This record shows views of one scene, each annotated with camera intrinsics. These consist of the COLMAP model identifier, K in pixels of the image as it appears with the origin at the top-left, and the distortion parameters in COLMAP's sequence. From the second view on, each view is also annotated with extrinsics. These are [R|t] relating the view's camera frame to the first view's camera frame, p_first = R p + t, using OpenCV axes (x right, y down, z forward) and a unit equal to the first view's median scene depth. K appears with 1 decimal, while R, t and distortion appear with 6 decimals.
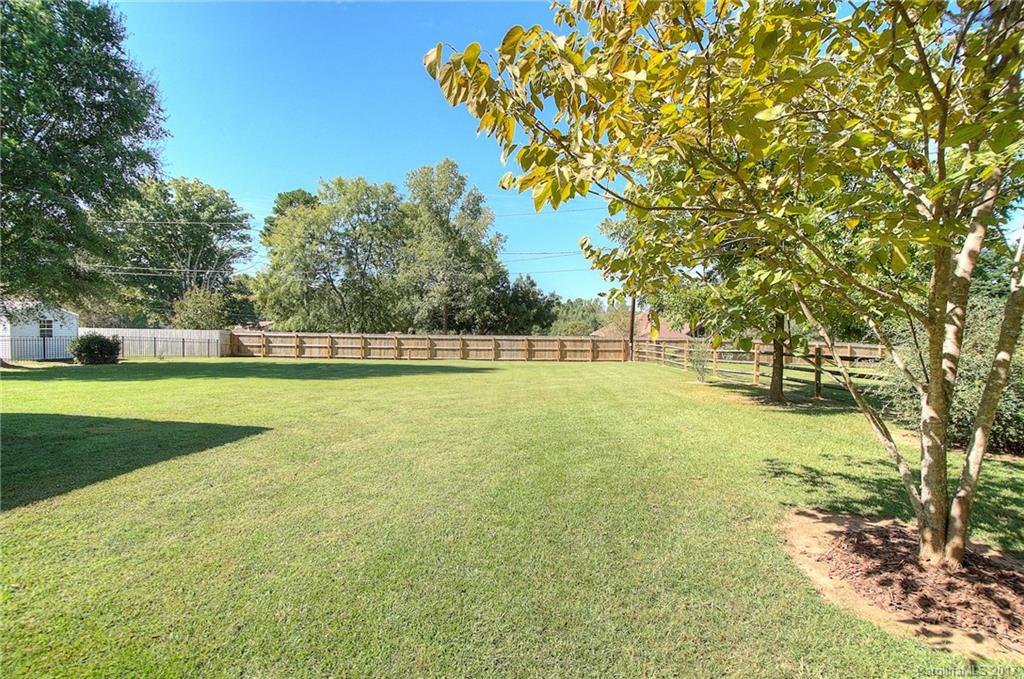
lens RADIAL K [[438.1, 0, 512.0], [0, 438.1, 339.5], [0, 0, 1]] dist [0.000744, 0.000189]
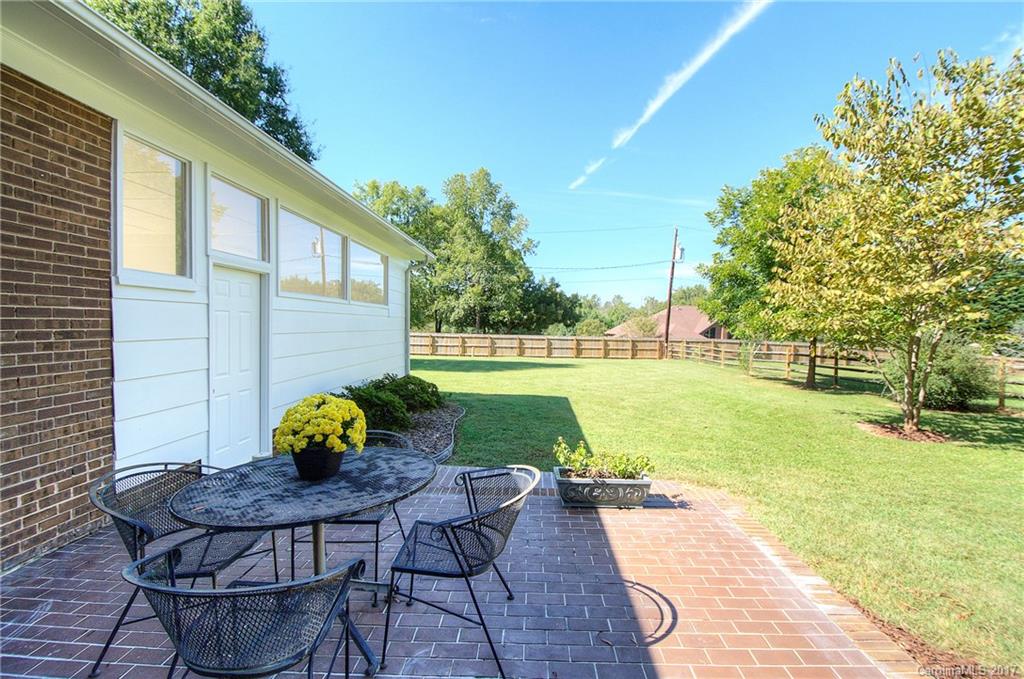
lens RADIAL K [[460.5, 0, 512.0], [0, 460.5, 339.5], [0, 0, 1]] dist [0.000395, -0.000078]
pose [[0.998937, 0.009831, 0.045031, -0.121926], [-0.010391, 0.999871, 0.012213, -0.008350], [-0.044905, -0.012668, 0.998911, -0.130250]]
